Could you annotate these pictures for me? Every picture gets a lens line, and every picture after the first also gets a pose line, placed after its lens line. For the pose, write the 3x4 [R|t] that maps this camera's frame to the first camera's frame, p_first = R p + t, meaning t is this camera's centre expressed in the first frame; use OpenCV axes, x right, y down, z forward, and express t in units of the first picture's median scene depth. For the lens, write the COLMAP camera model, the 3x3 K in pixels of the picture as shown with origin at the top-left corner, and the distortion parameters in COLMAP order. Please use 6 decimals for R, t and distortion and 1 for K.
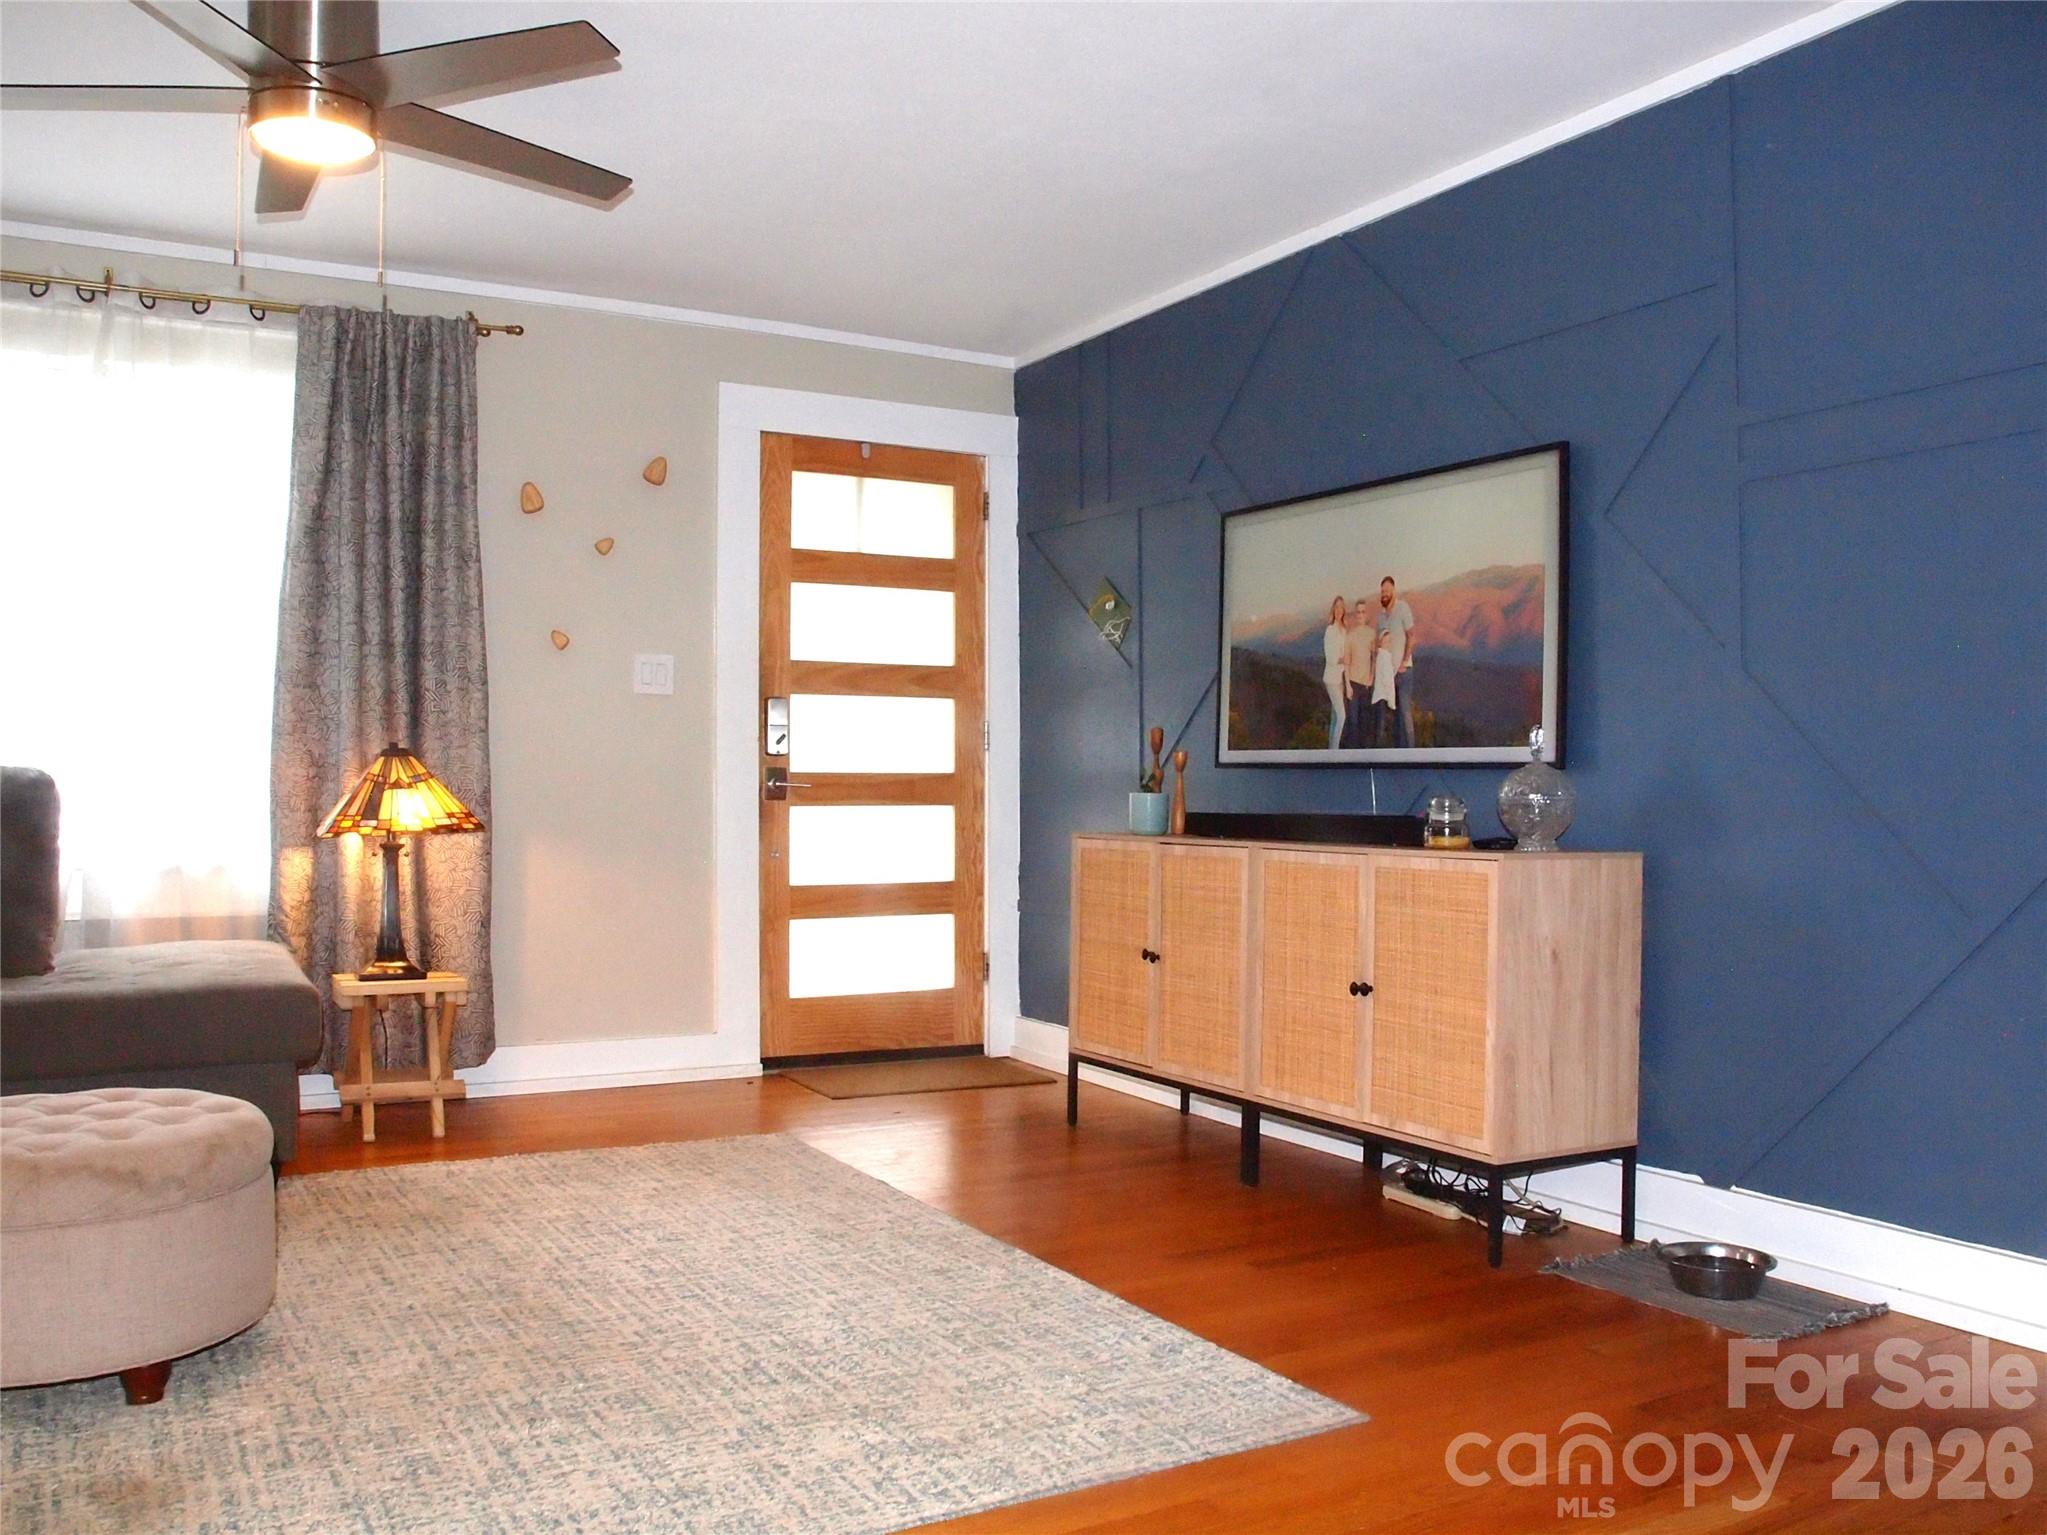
lens RADIAL K [[1683.0, 0, 1023.5], [0, 1683.0, 767.5], [0, 0, 1]] dist [-0.116505, 0.083161]
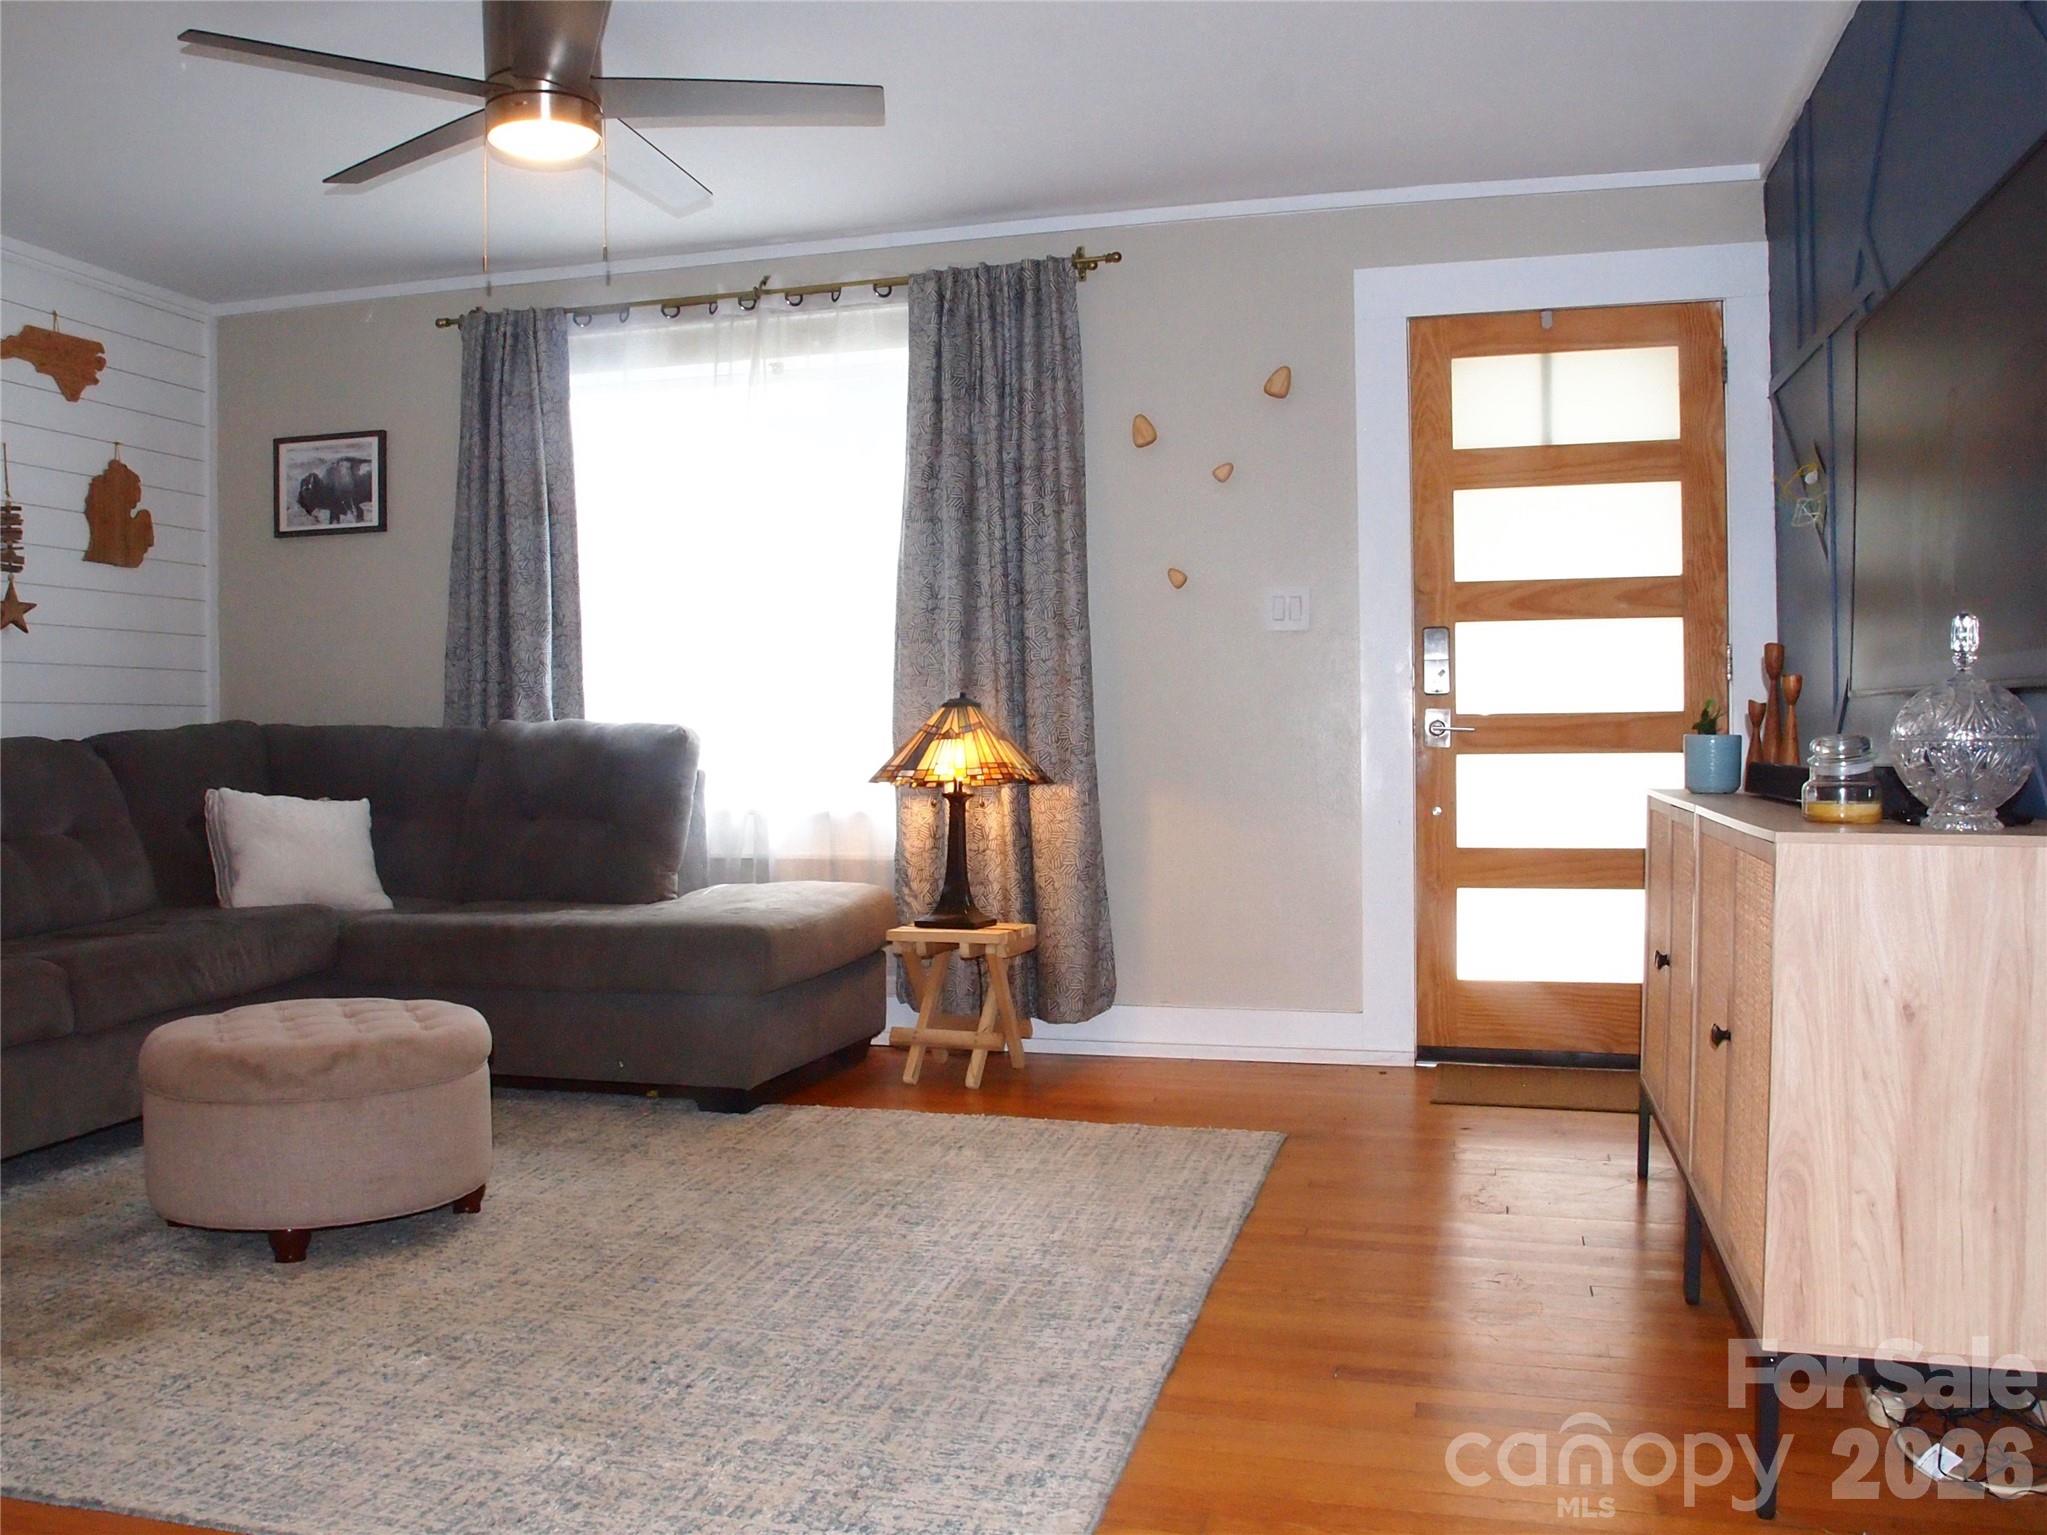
lens RADIAL K [[1714.2, 0, 1009.9], [0, 1714.2, 769.0], [0, 0, 1]] dist [-0.111690, 0.073042]
pose [[0.708158, 0.002414, -0.706049, 0.361251], [0.019626, 0.999540, 0.023101, 0.007154], [0.705781, -0.030216, 0.707786, 0.270370]]
